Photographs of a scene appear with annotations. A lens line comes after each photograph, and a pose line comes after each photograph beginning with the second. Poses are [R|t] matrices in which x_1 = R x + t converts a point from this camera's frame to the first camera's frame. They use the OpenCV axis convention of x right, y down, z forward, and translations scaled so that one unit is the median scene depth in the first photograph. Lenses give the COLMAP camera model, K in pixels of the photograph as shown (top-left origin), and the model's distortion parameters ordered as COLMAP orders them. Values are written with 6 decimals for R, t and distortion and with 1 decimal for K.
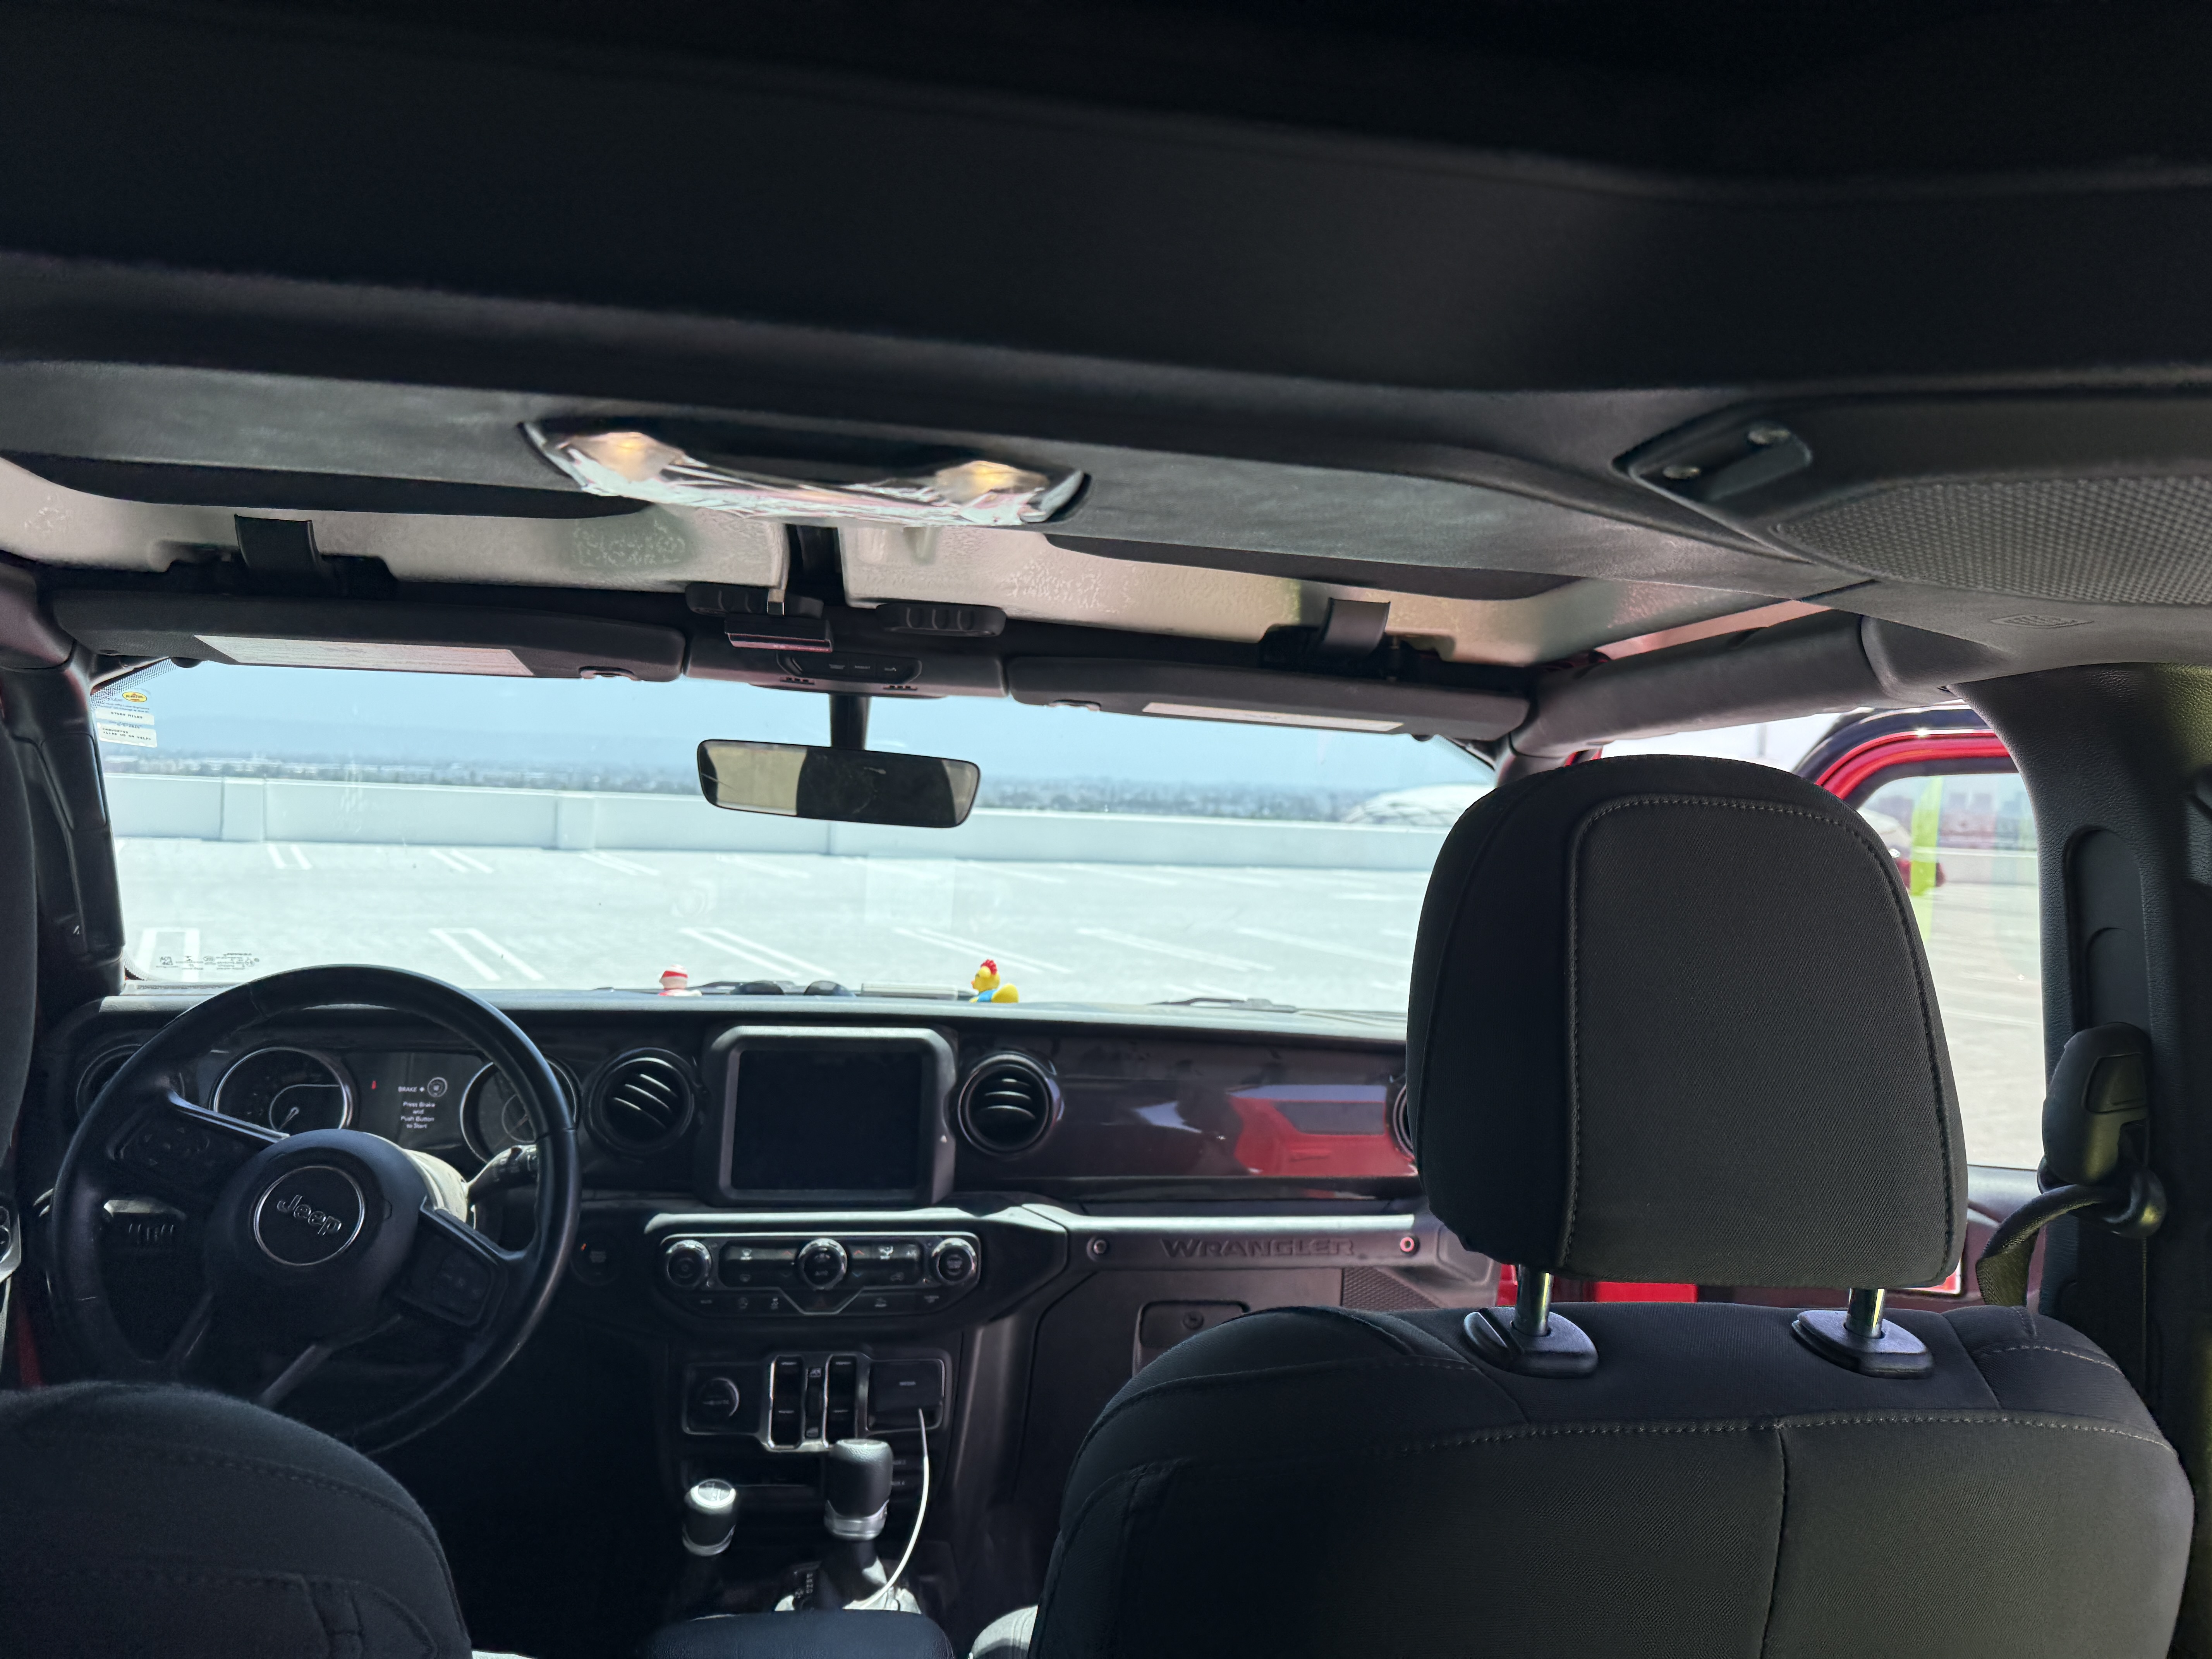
lens RADIAL K [[1490.5, 0, 1106.0], [0, 1490.5, 829.5], [0, 0, 1]] dist [0.001913, 0.000441]
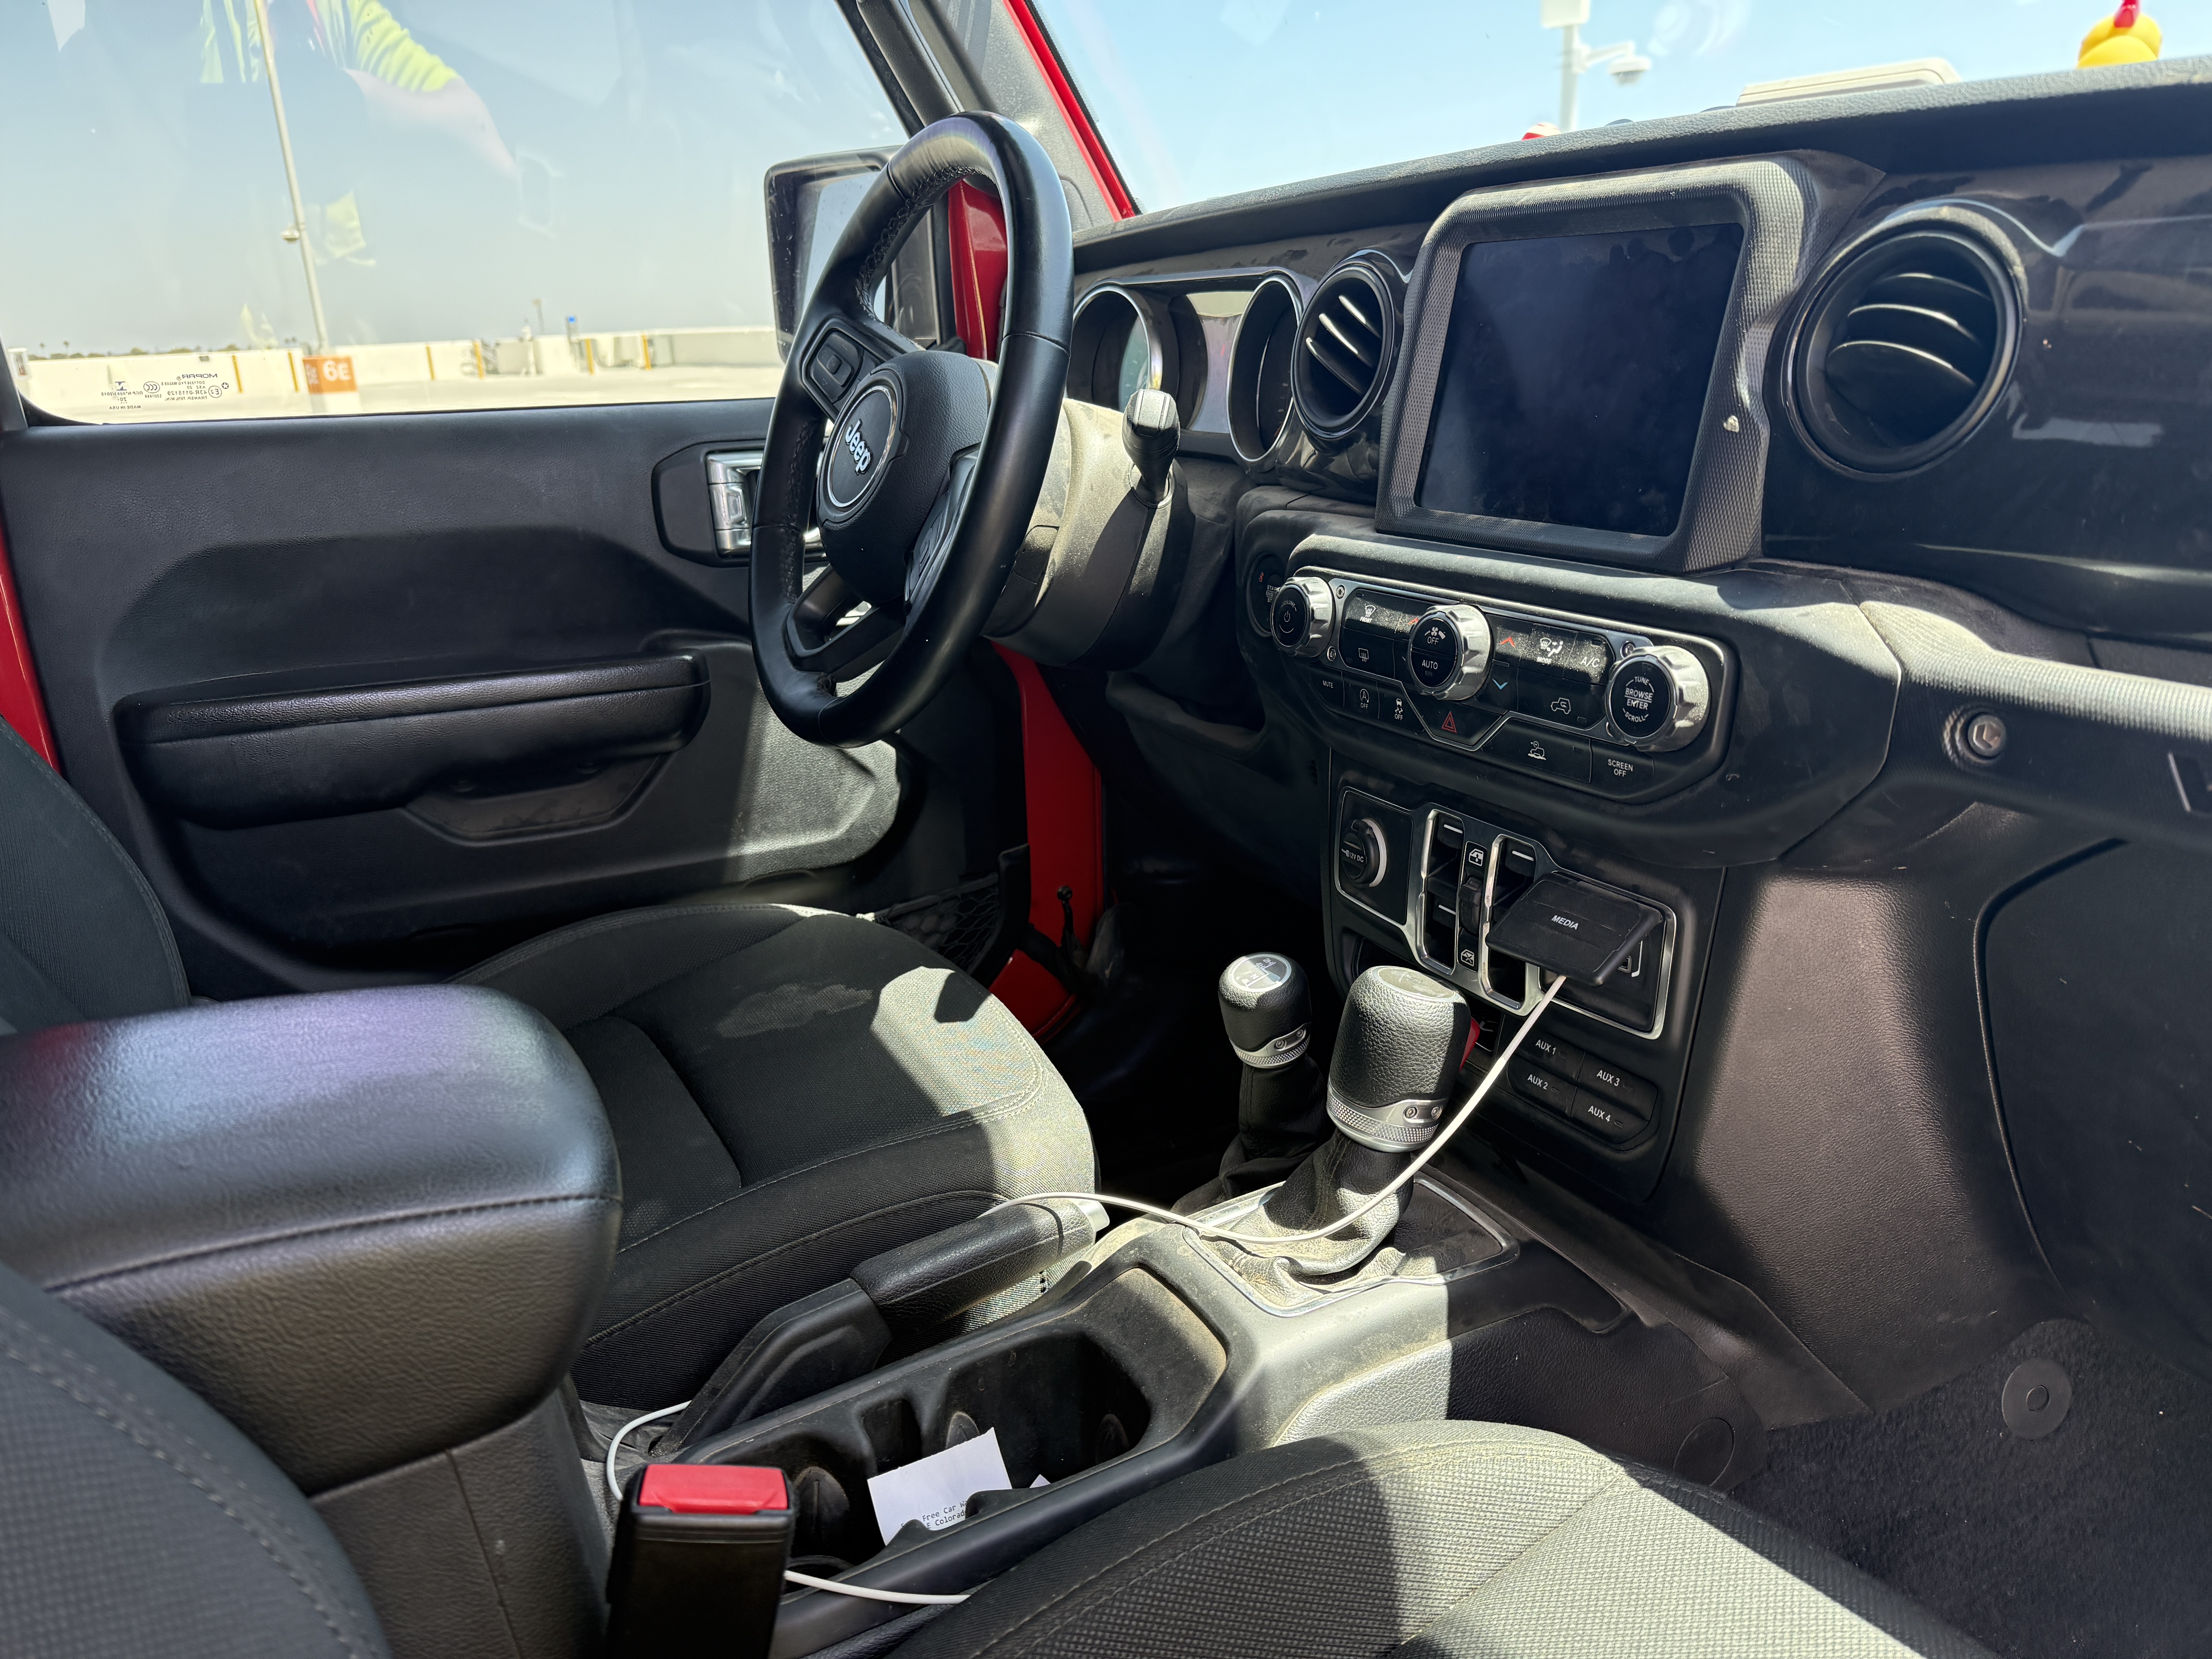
lens RADIAL K [[1490.5, 0, 1106.0], [0, 1490.5, 829.5], [0, 0, 1]] dist [0.001913, 0.000441]
pose [[0.353503, 0.249230, -0.901621, 0.245411], [0.030700, 0.960243, 0.277471, 0.199856], [0.934930, -0.125766, 0.331797, 0.695060]]
